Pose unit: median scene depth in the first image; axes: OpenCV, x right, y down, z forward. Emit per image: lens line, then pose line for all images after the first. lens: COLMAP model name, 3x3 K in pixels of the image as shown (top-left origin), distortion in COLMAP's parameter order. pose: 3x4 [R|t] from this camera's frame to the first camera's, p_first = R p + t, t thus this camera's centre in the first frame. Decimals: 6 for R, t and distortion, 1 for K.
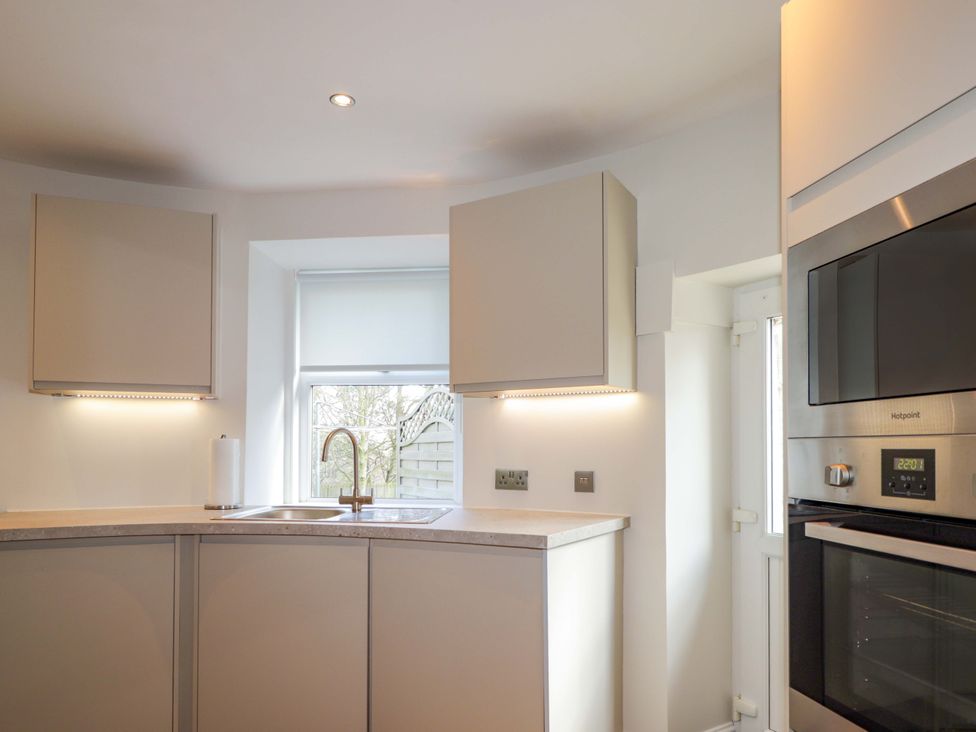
lens RADIAL K [[664.2, 0, 486.2], [0, 664.2, 434.8], [0, 0, 1]] dist [0.001699, -0.000772]
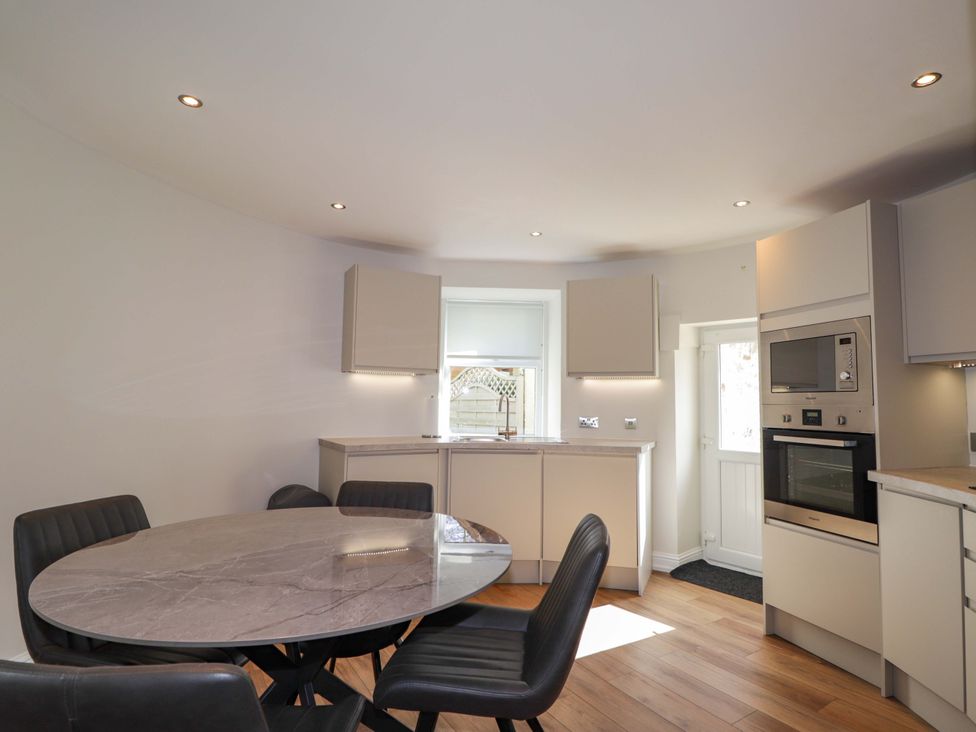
lens RADIAL K [[546.1, 0, 494.8], [0, 546.1, 361.8], [0, 0, 1]] dist [-0.003697, -0.012744]
pose [[0.985213, 0.028481, 0.168949, -0.563547], [-0.019015, 0.998171, -0.057382, -0.011803], [-0.170274, 0.053321, 0.983953, -0.560990]]
